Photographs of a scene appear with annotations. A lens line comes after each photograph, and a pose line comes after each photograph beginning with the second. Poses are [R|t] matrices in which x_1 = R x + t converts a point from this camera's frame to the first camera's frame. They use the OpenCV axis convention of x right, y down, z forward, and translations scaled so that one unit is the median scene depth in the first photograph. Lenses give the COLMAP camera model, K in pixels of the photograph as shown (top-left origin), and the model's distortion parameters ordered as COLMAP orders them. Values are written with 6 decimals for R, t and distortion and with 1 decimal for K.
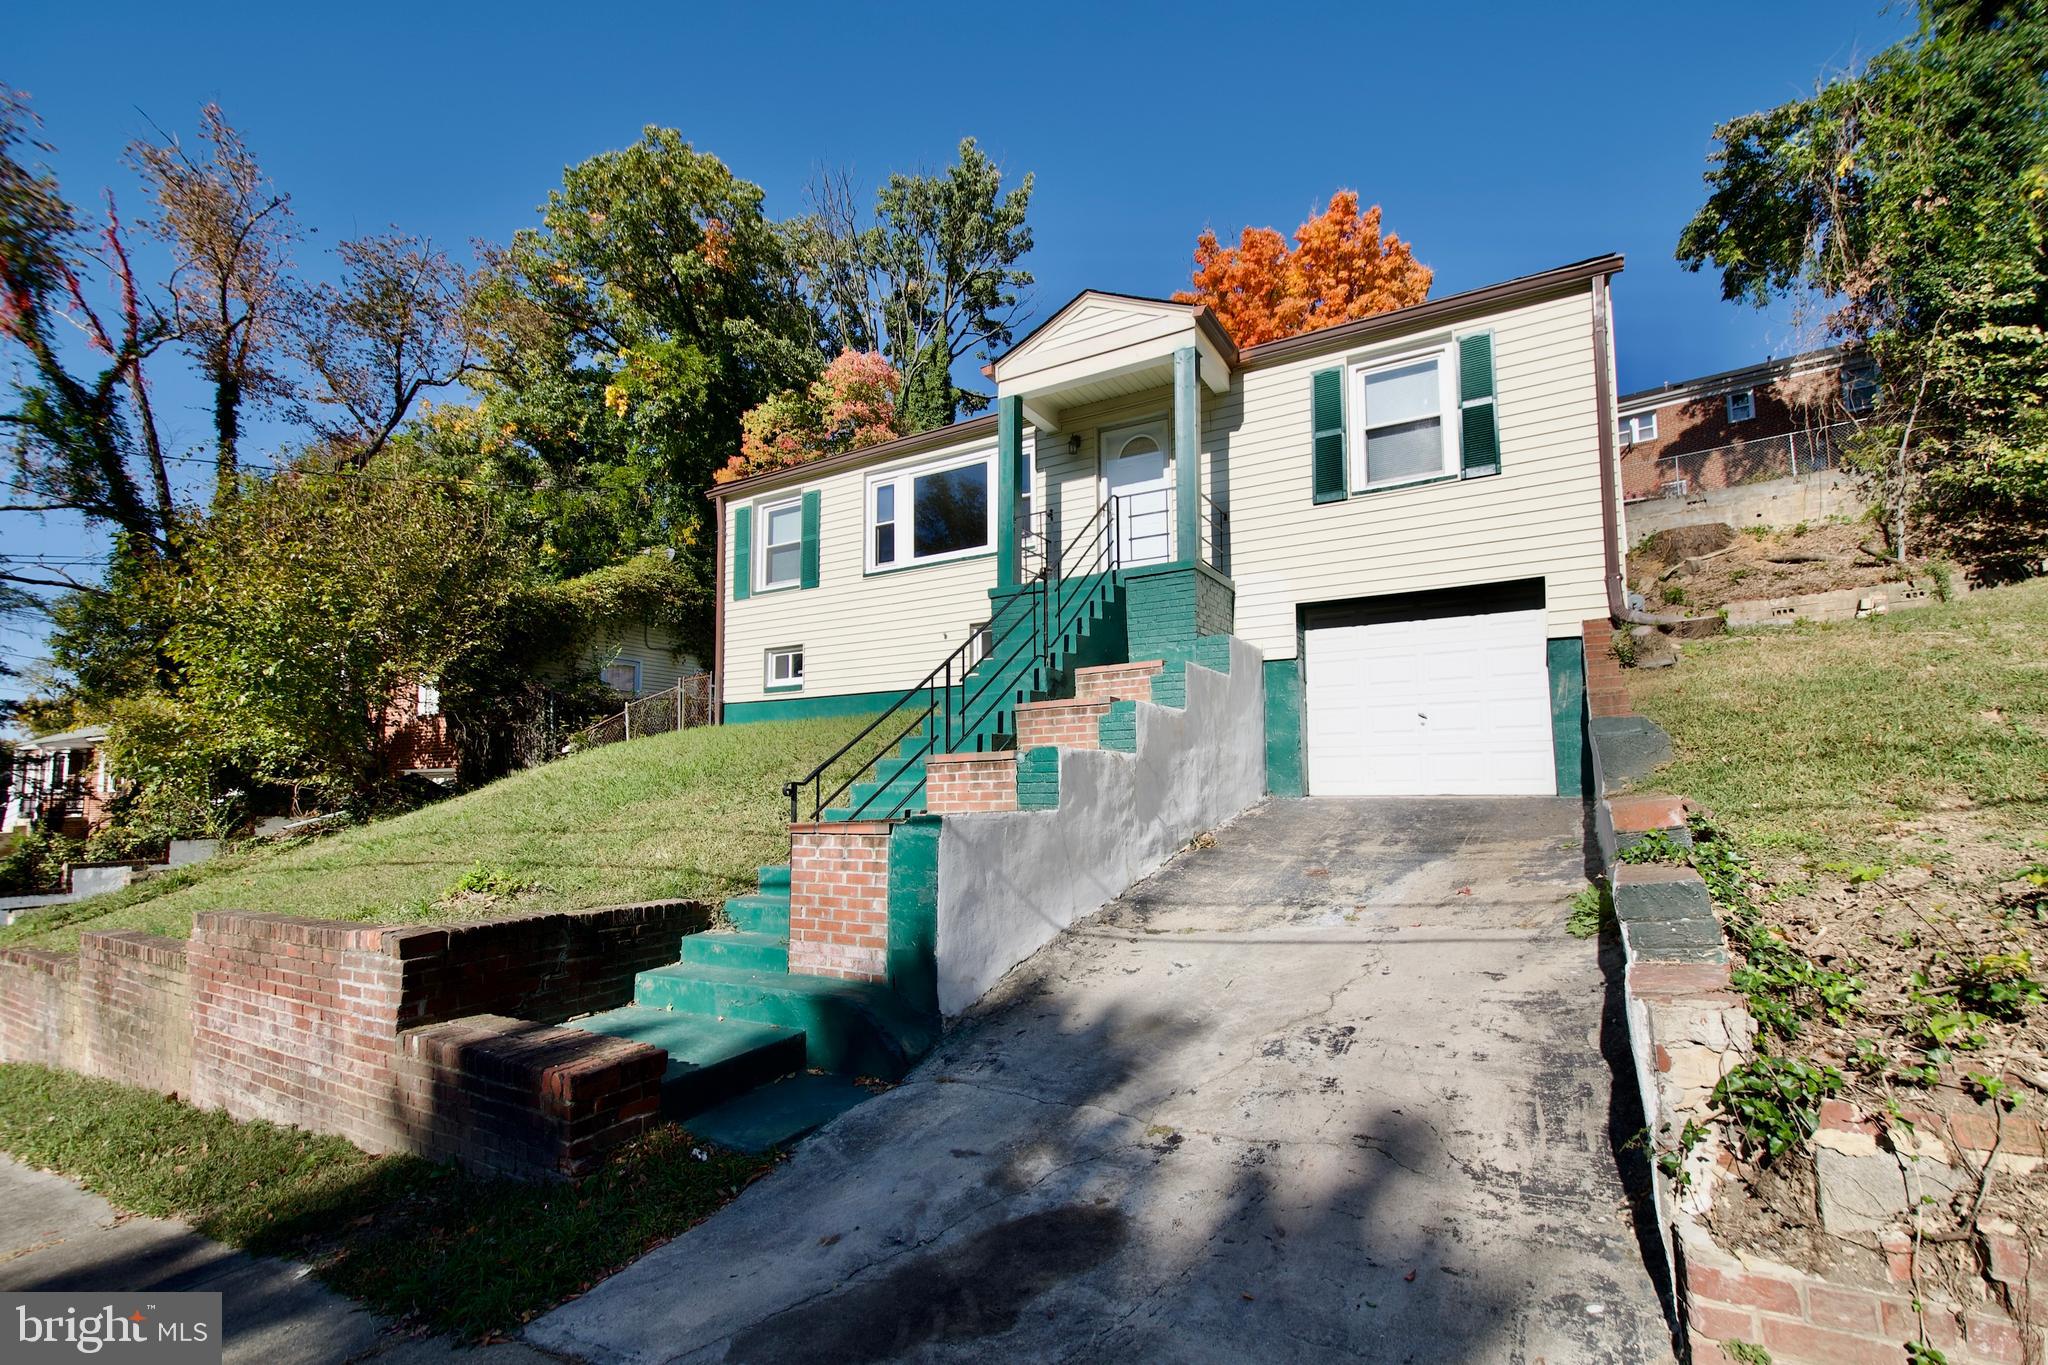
lens RADIAL K [[896.2, 0, 1041.6], [0, 896.2, 713.7], [0, 0, 1]] dist [0.009418, -0.008065]
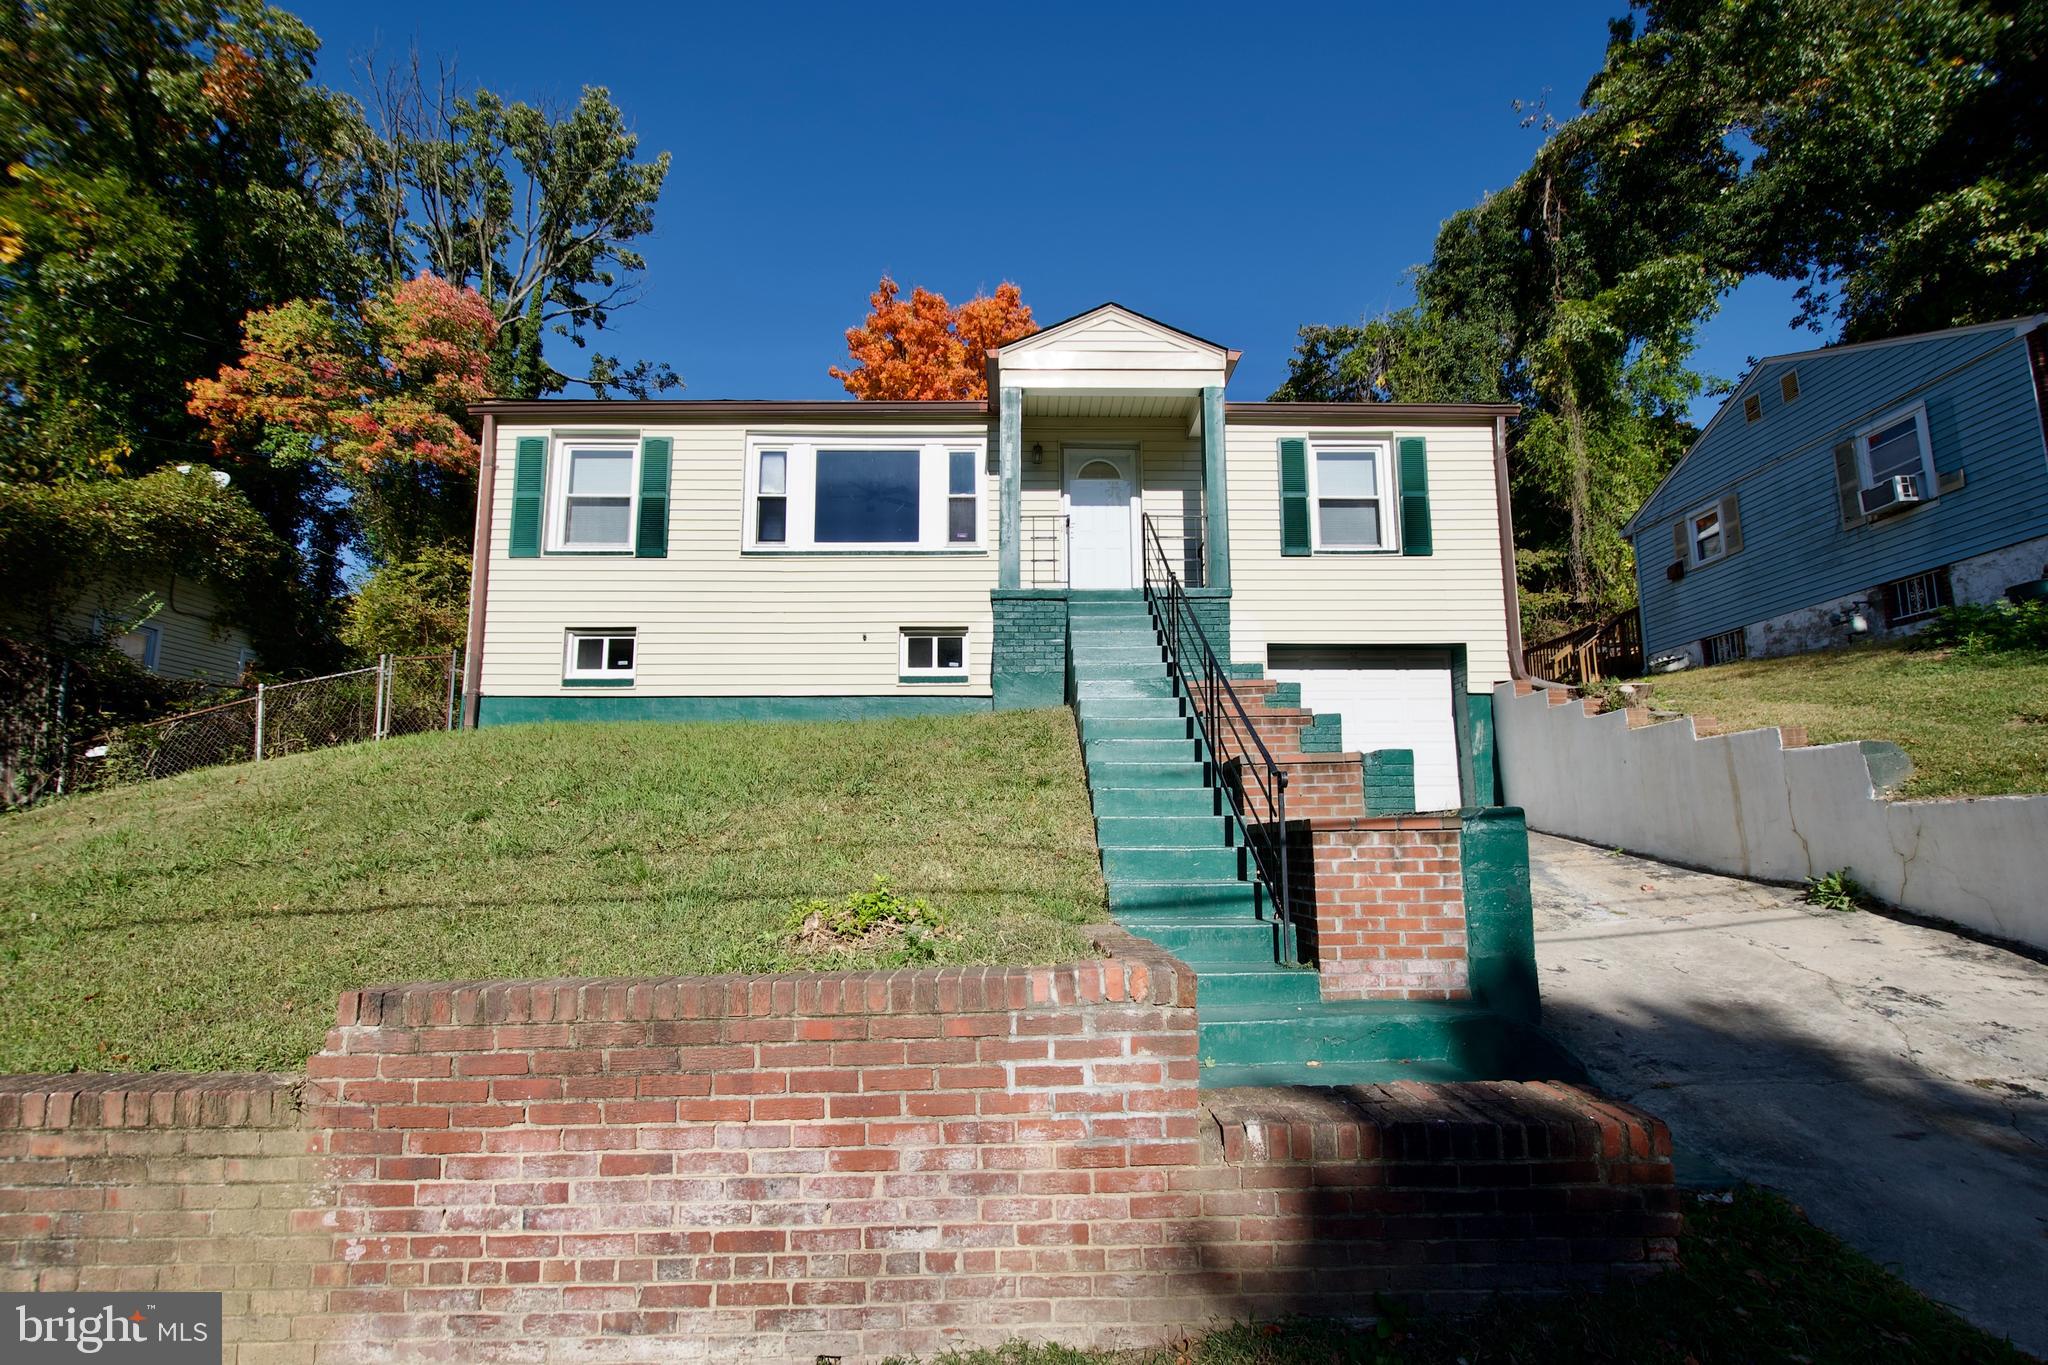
lens RADIAL K [[896.2, 0, 1041.6], [0, 896.2, 713.7], [0, 0, 1]] dist [0.009418, -0.008065]
pose [[0.854918, 0.074645, 0.513365, -0.378765], [-0.043744, 0.996442, -0.072038, 0.039065], [-0.516916, 0.039129, 0.855141, 0.169003]]
